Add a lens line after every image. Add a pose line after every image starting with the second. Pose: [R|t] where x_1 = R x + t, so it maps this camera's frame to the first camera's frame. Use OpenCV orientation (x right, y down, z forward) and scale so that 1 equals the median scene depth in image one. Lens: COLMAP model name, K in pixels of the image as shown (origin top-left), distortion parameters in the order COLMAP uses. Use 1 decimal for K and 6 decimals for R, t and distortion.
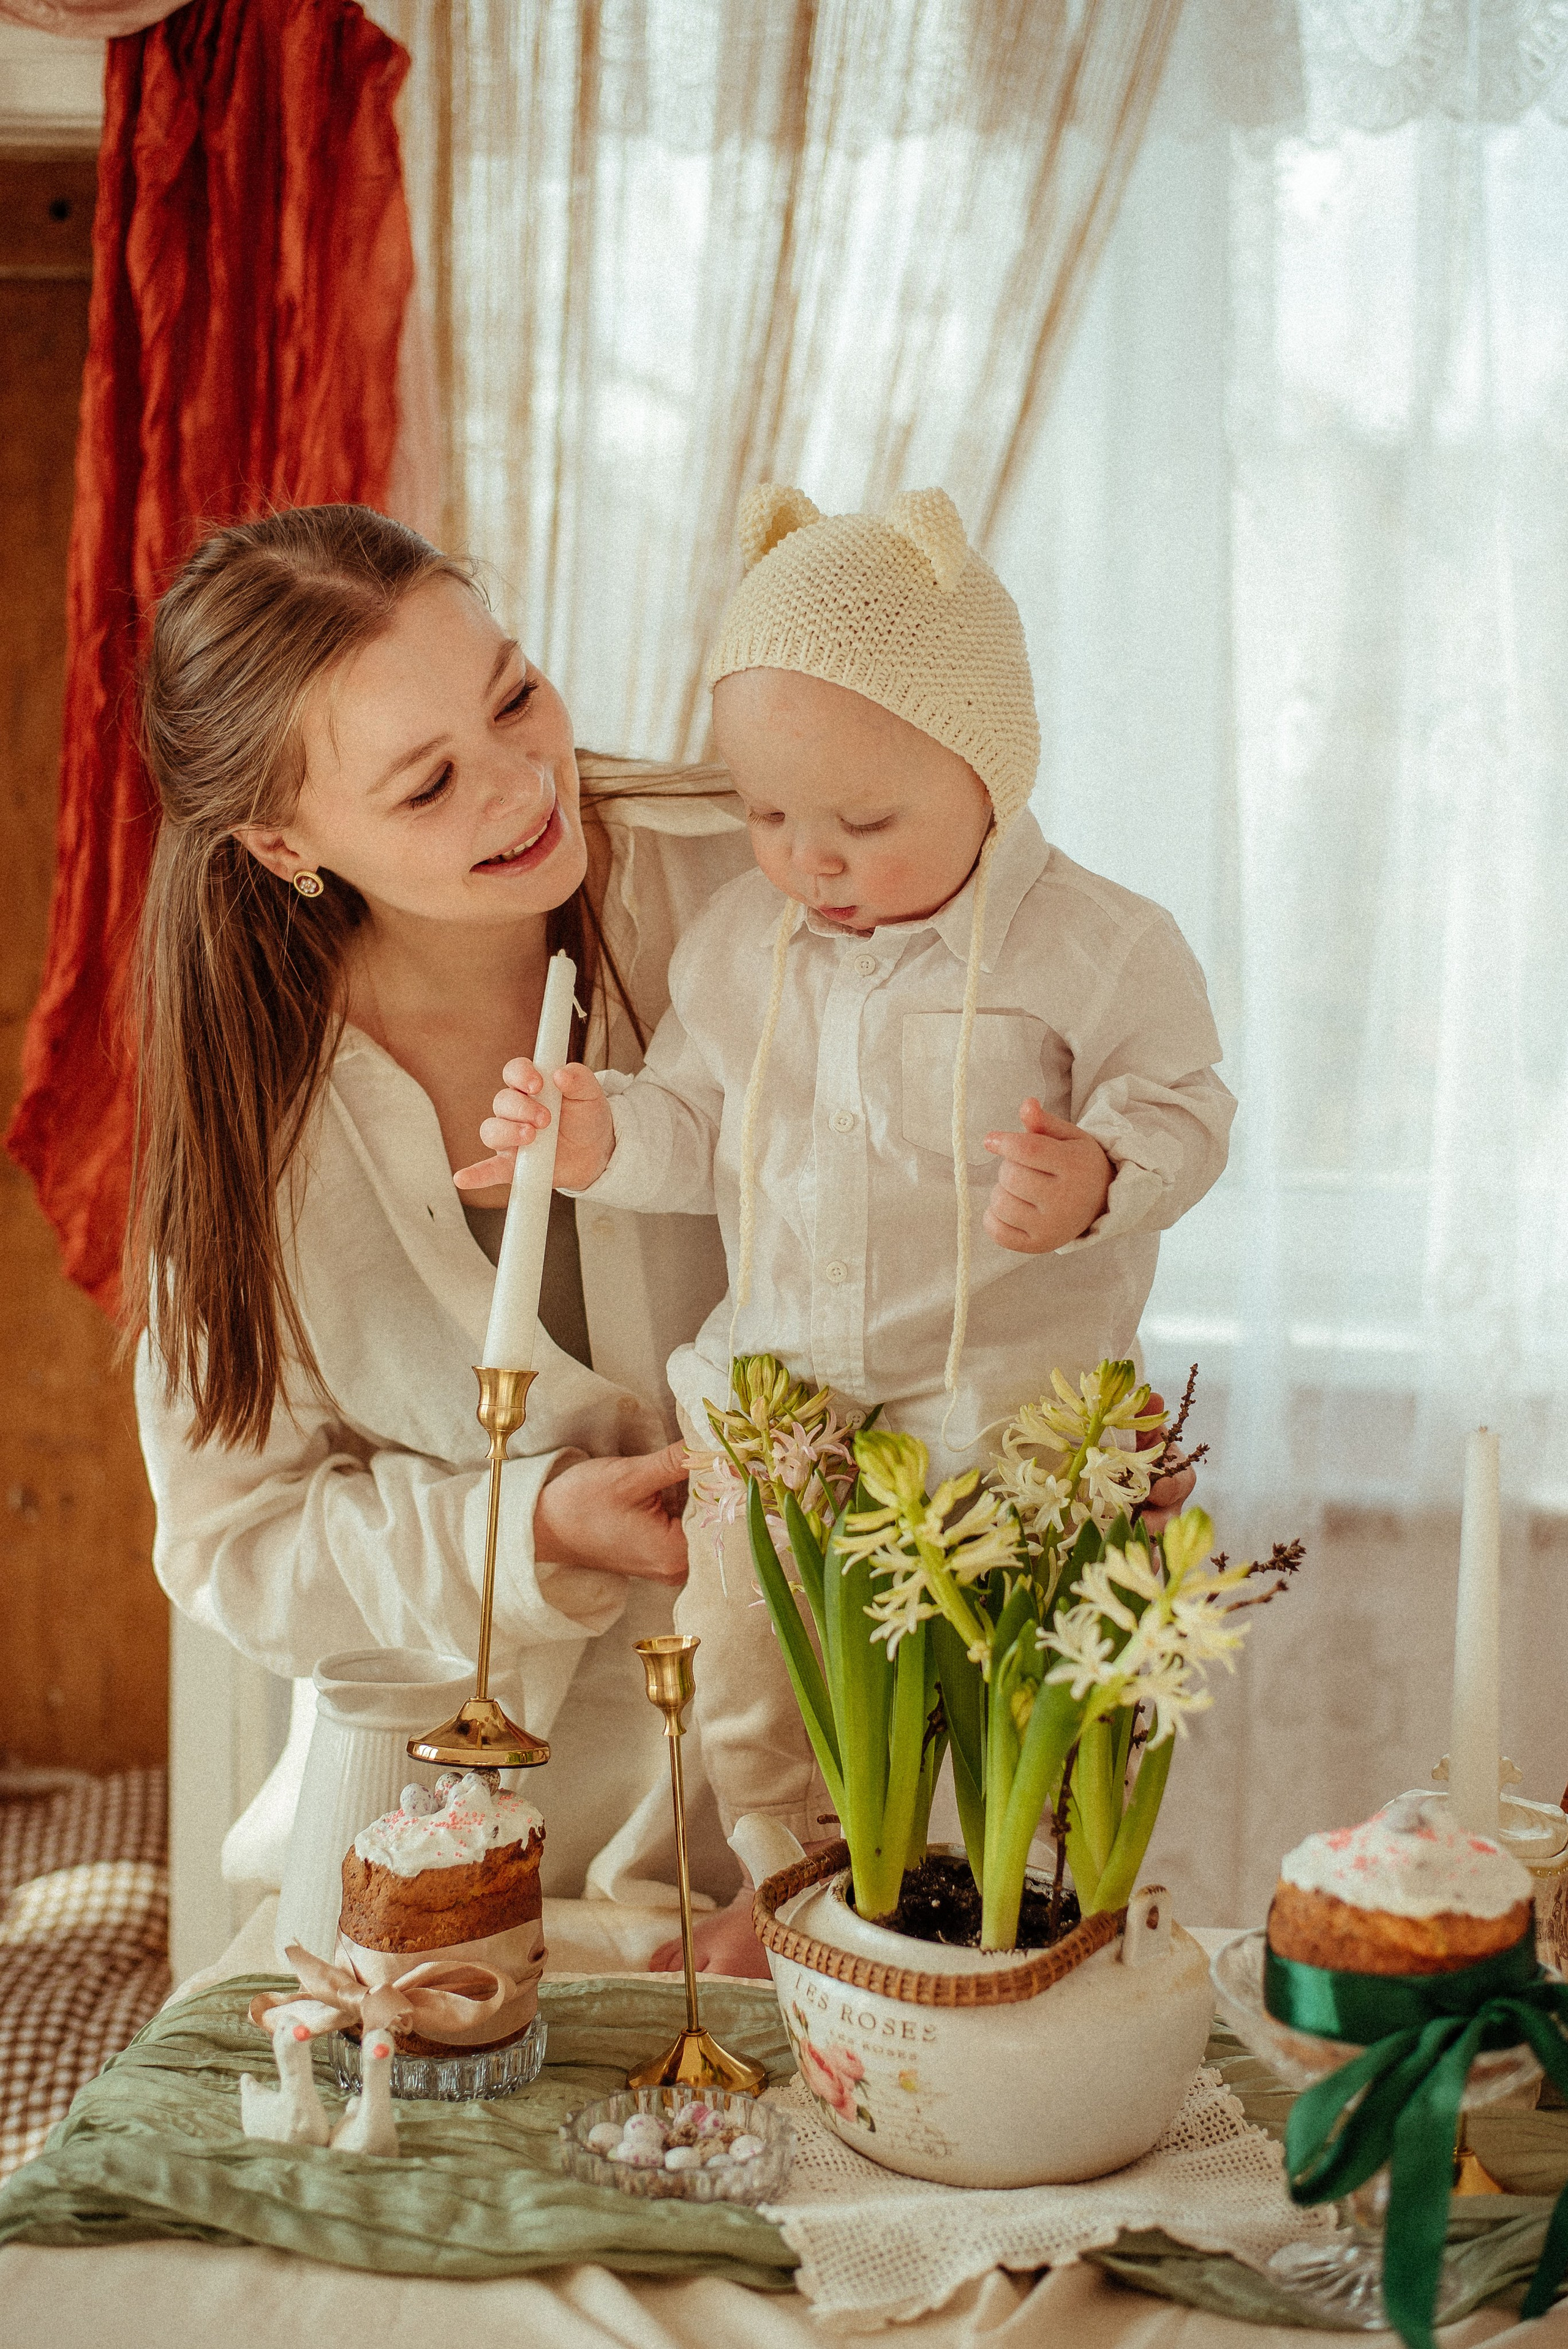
lens RADIAL K [[3255.7, 0, 784.0], [0, 3255.7, 1174.5], [0, 0, 1]] dist [-0.081392, 0.023070]
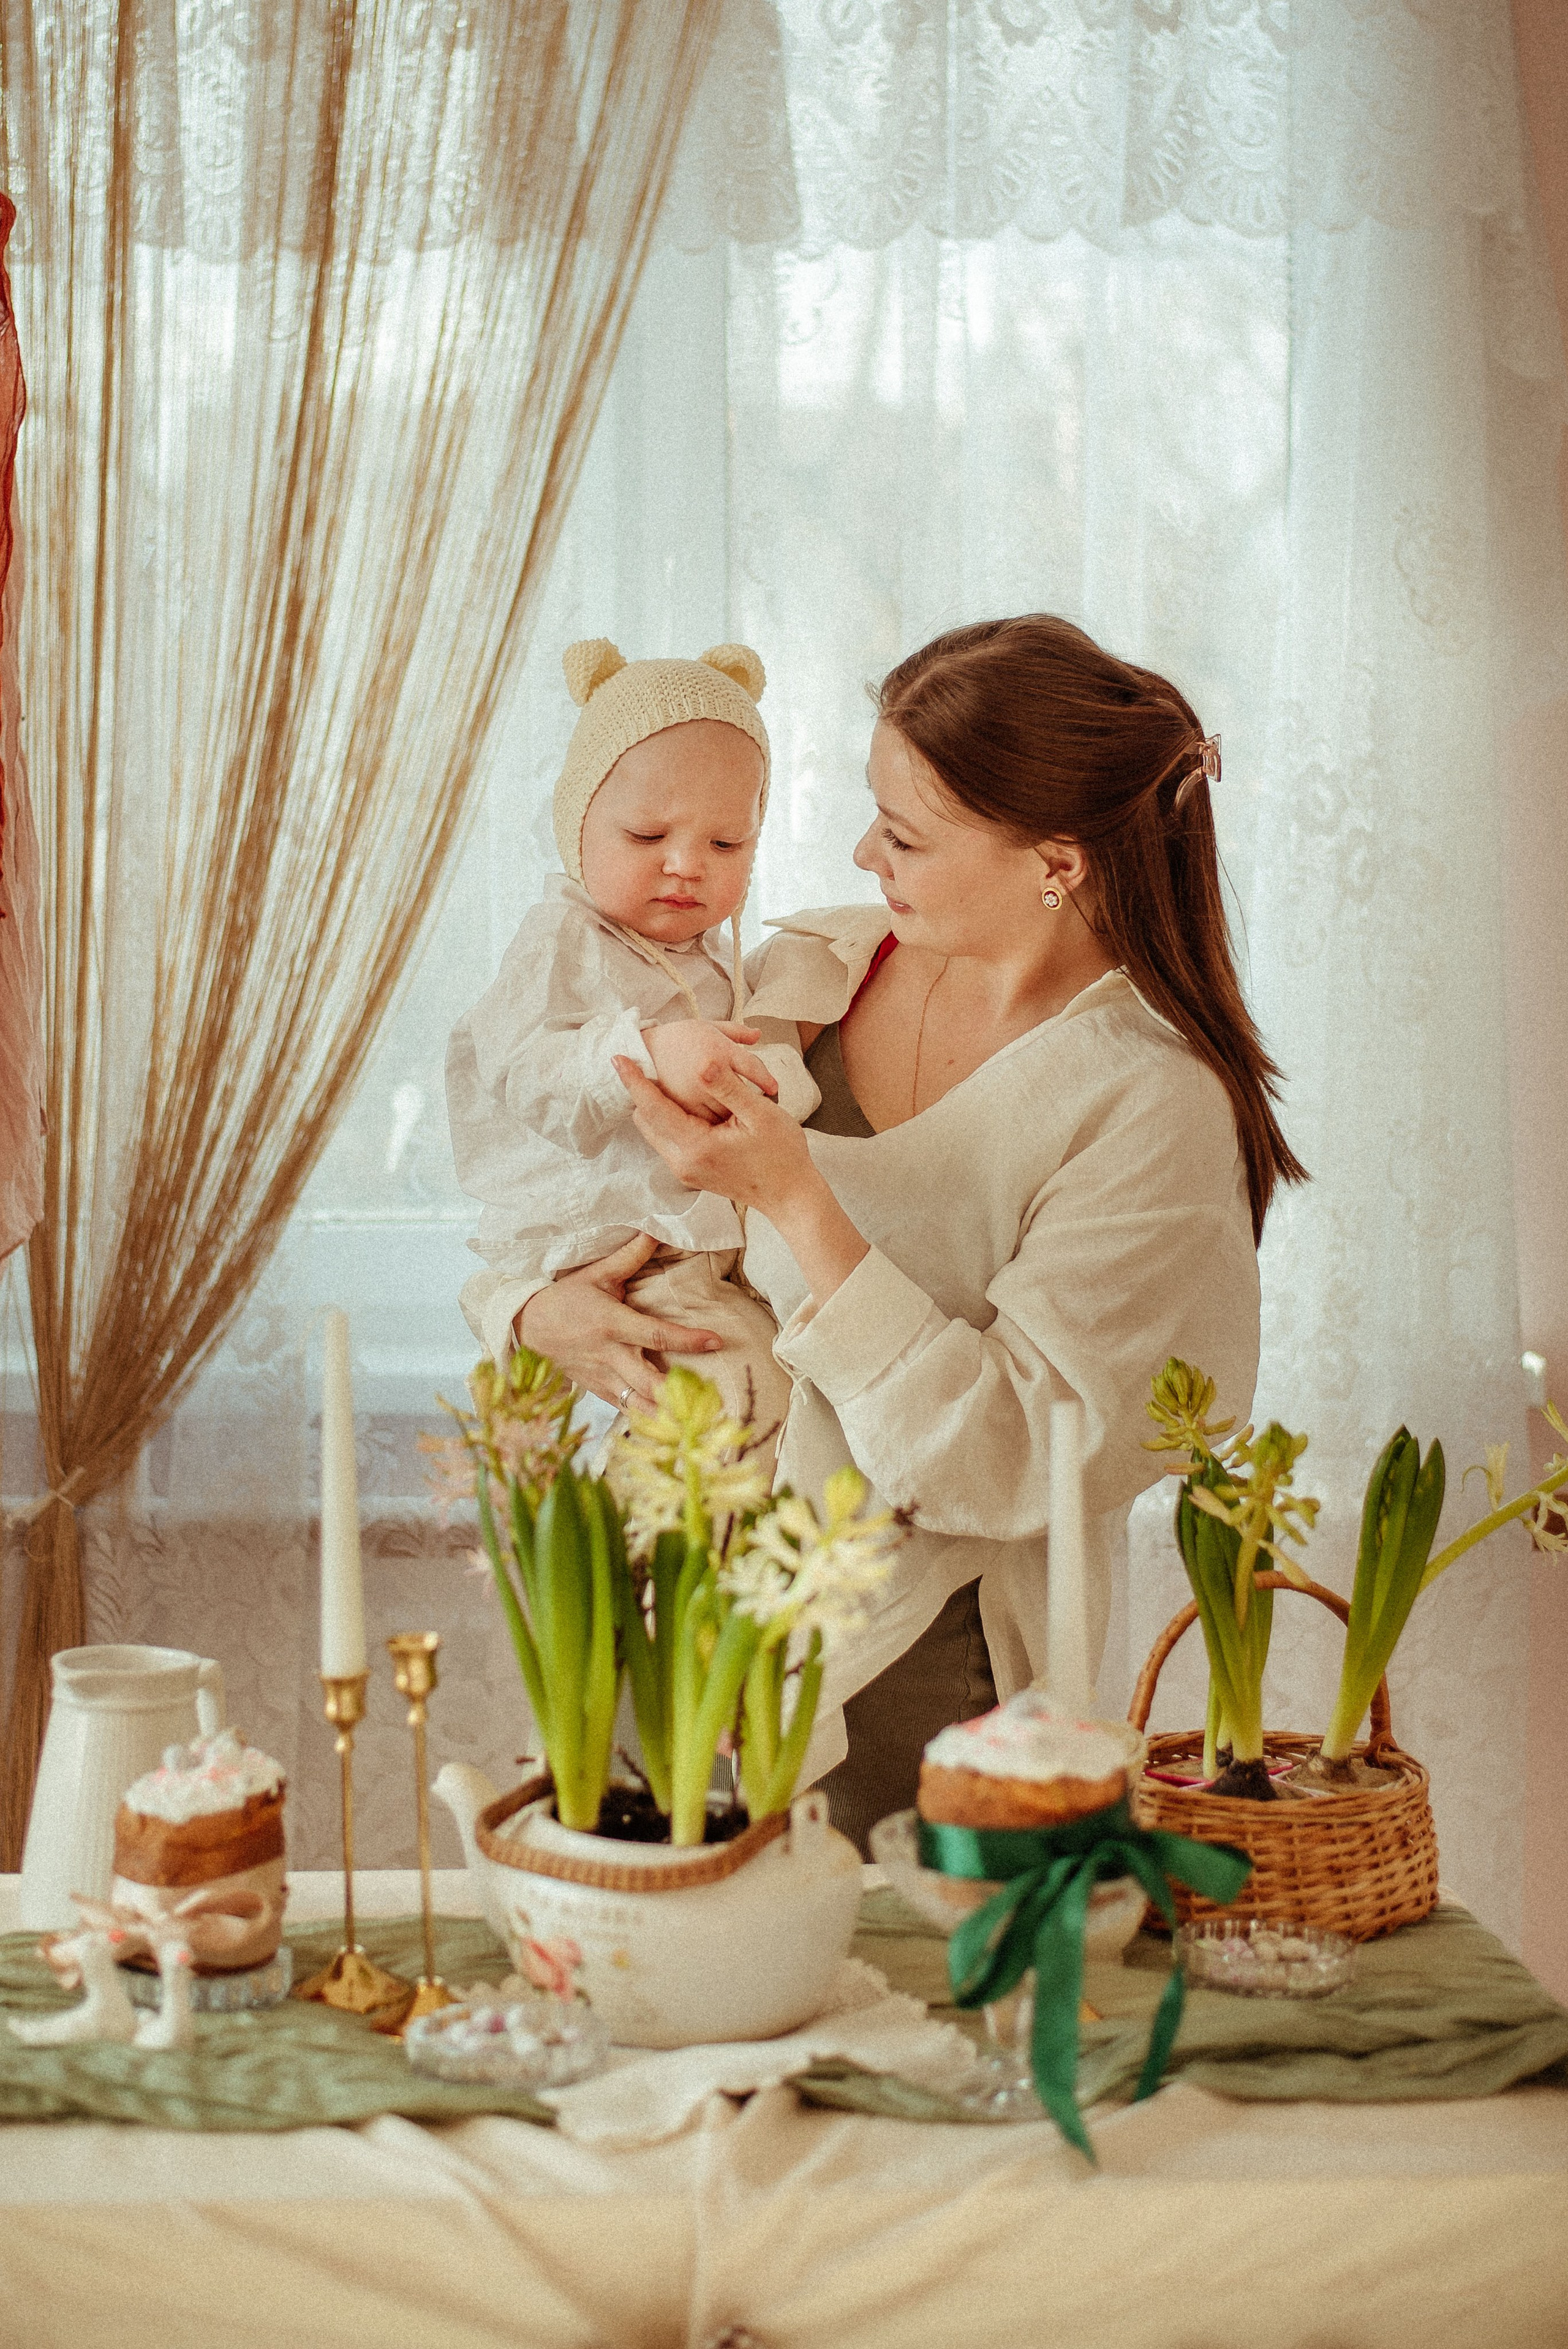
lens RADIAL K [[3255.7, 0, 784.0], [0, 3255.7, 1174.5], [0, 0, 1]] dist [-0.081392, 0.023070]
pose [[0.986947, -0.031733, 0.157887, -0.079012], [0.034551, 0.999288, -0.015135, 0.008289], [-0.157294, 0.020392, 0.987341, -0.196294]]
